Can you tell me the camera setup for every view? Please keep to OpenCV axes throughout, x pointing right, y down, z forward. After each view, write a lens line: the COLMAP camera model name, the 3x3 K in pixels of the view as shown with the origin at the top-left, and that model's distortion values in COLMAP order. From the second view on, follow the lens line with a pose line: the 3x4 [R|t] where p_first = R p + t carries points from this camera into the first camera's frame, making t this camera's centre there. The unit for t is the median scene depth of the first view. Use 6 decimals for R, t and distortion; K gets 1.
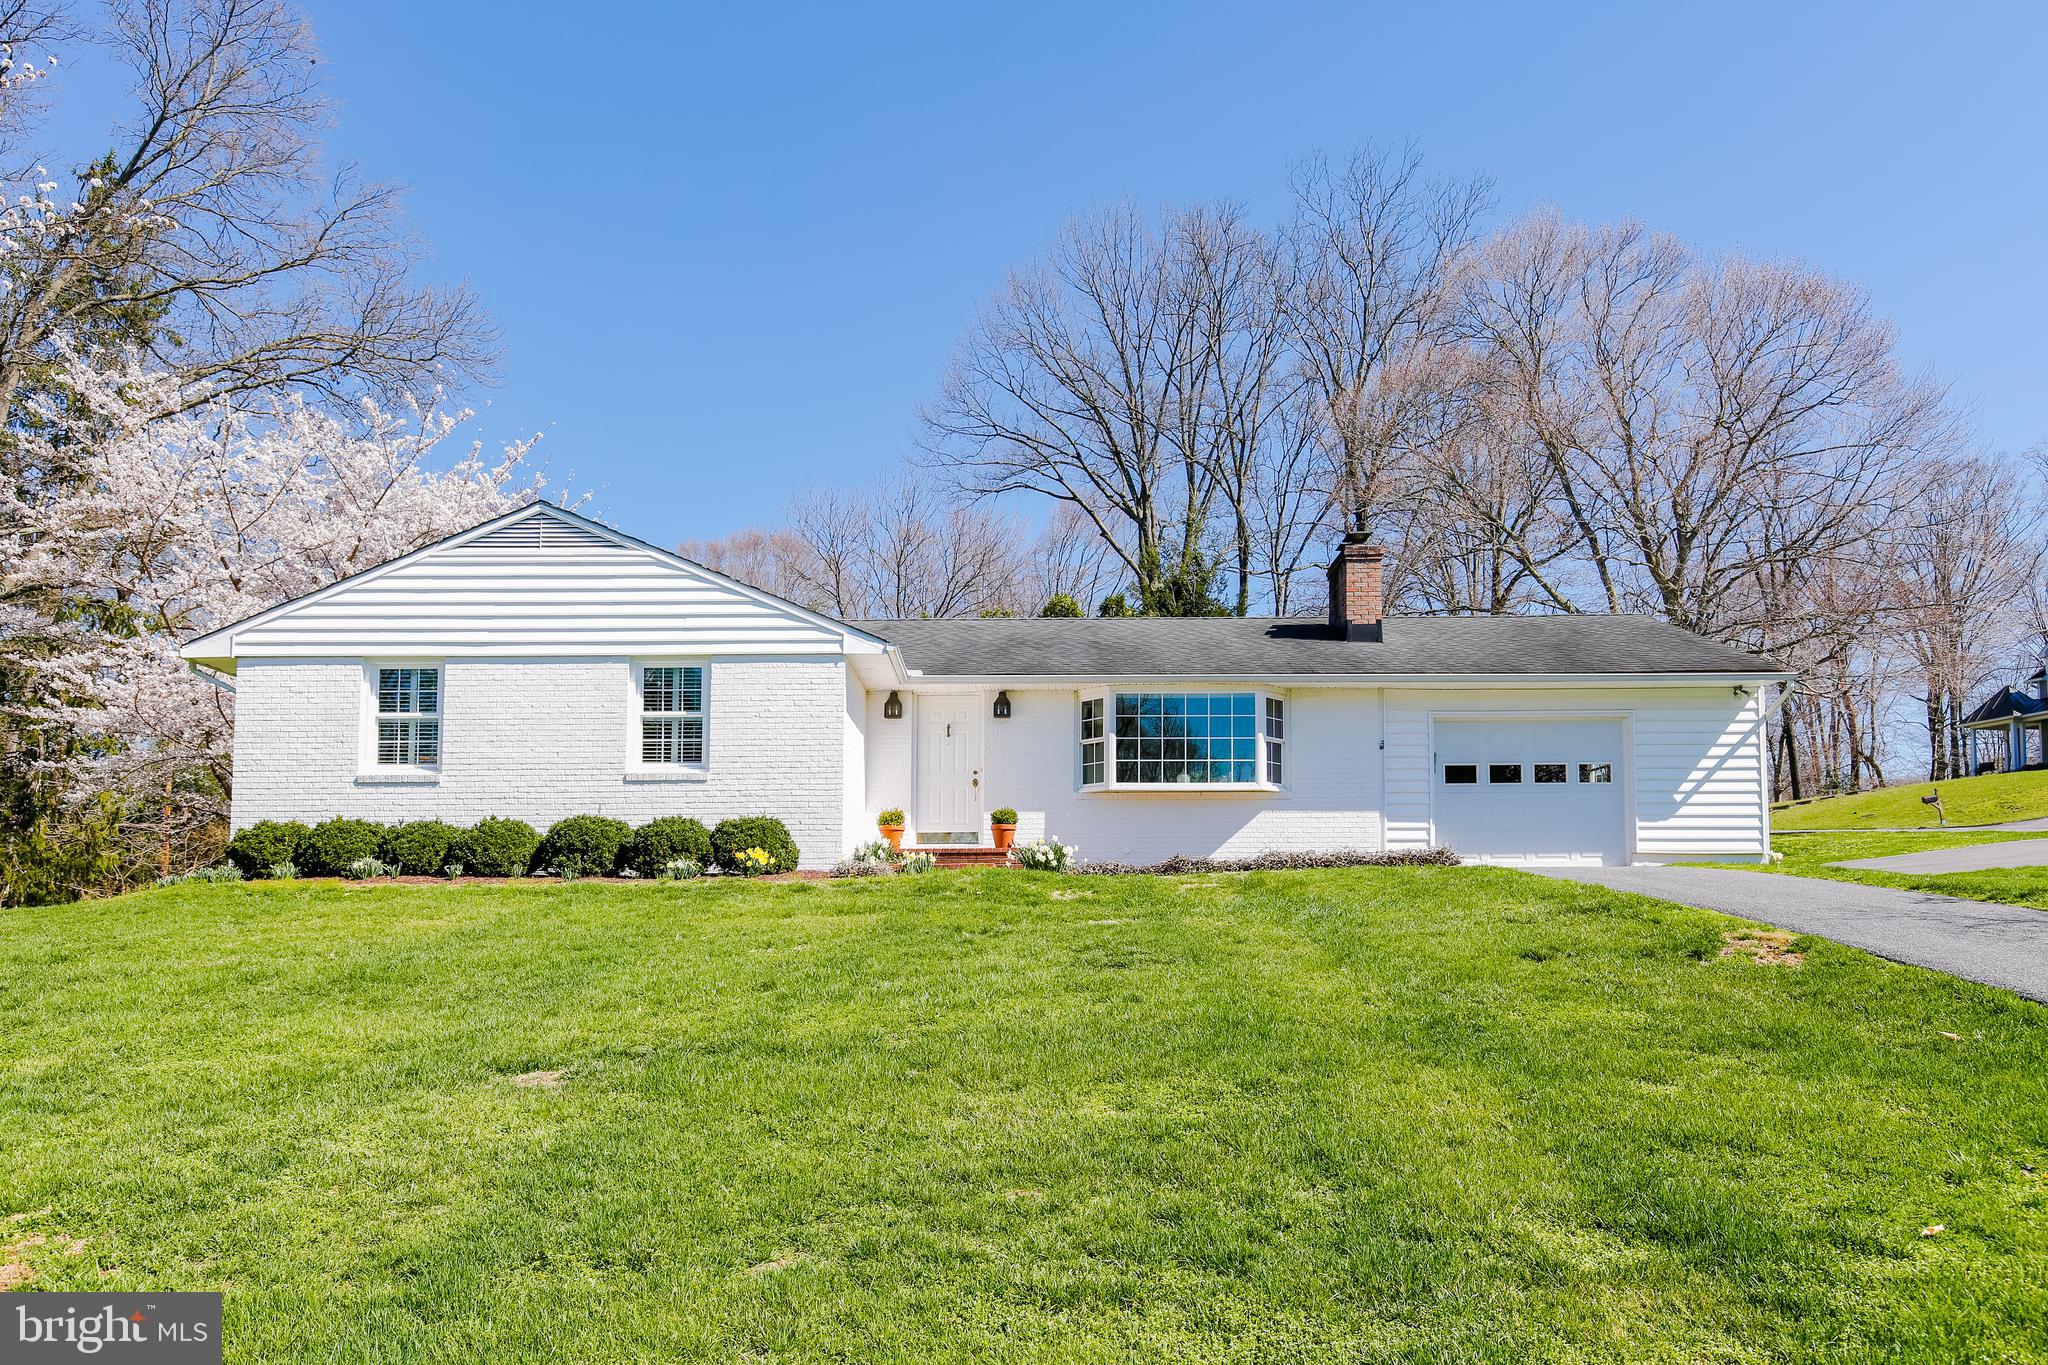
lens RADIAL K [[1371.4, 0, 1024.0], [0, 1371.4, 682.5], [0, 0, 1]] dist [0.001643, -0.001412]
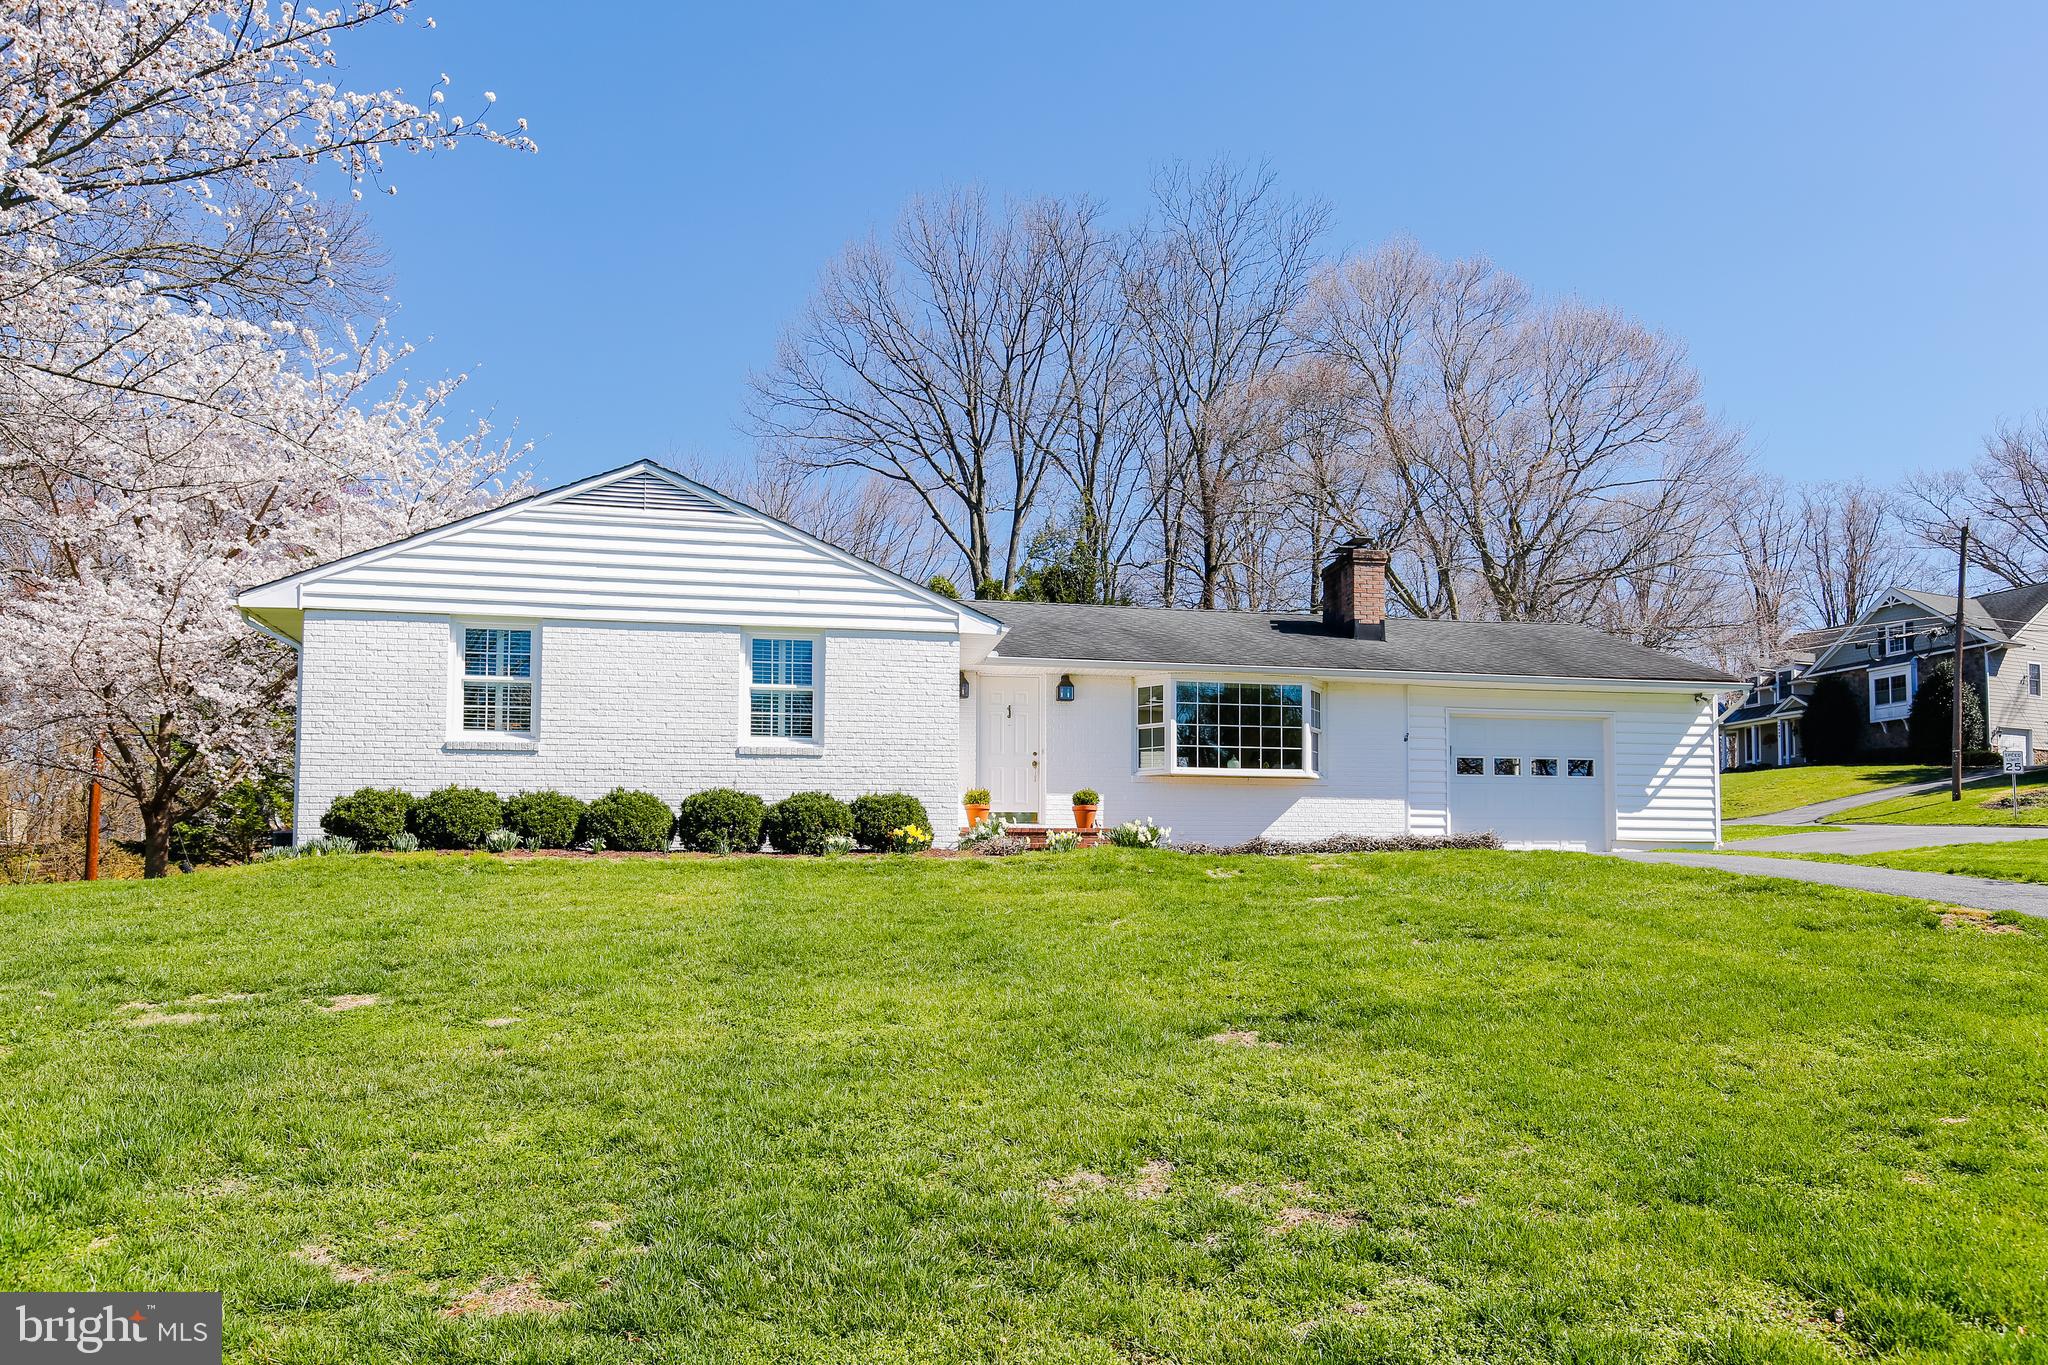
lens RADIAL K [[1371.4, 0, 1024.0], [0, 1371.4, 682.5], [0, 0, 1]] dist [0.001643, -0.001412]
pose [[0.979309, 0.034932, 0.199333, -0.254226], [-0.037752, 0.999233, 0.010362, 0.002725], [-0.198818, -0.017673, 0.979877, 0.004747]]
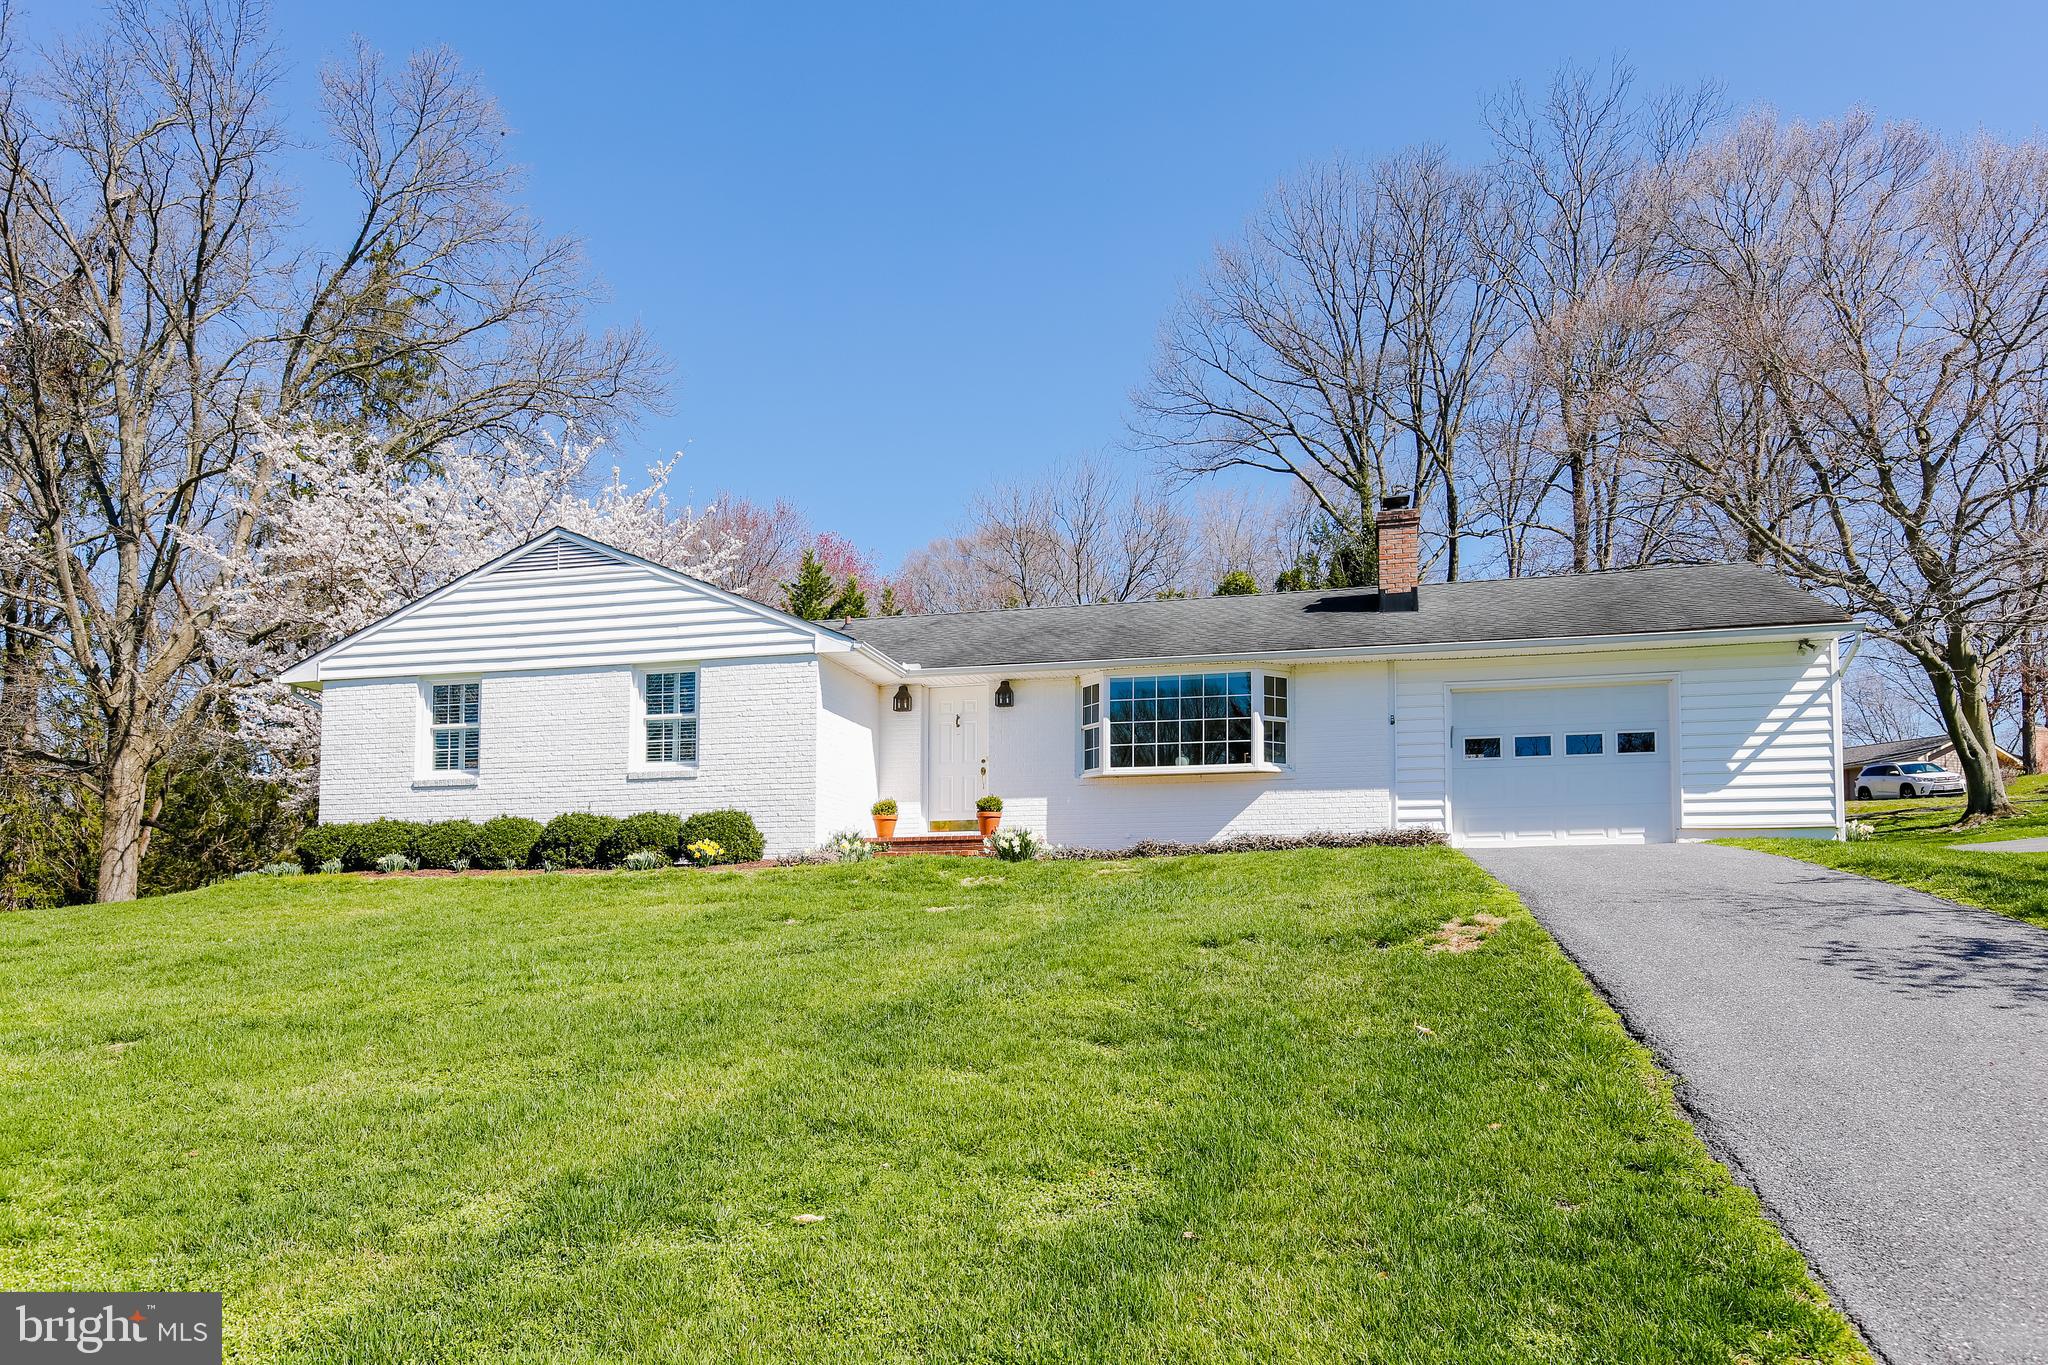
lens RADIAL K [[1362.6, 0, 1026.3], [0, 1362.6, 692.8], [0, 0, 1]] dist [0.000003, -0.001021]
pose [[0.972601, -0.040061, -0.229003, 0.235358], [0.044995, 0.998853, 0.016363, -0.000343], [0.228085, -0.026218, 0.973288, 0.019845]]
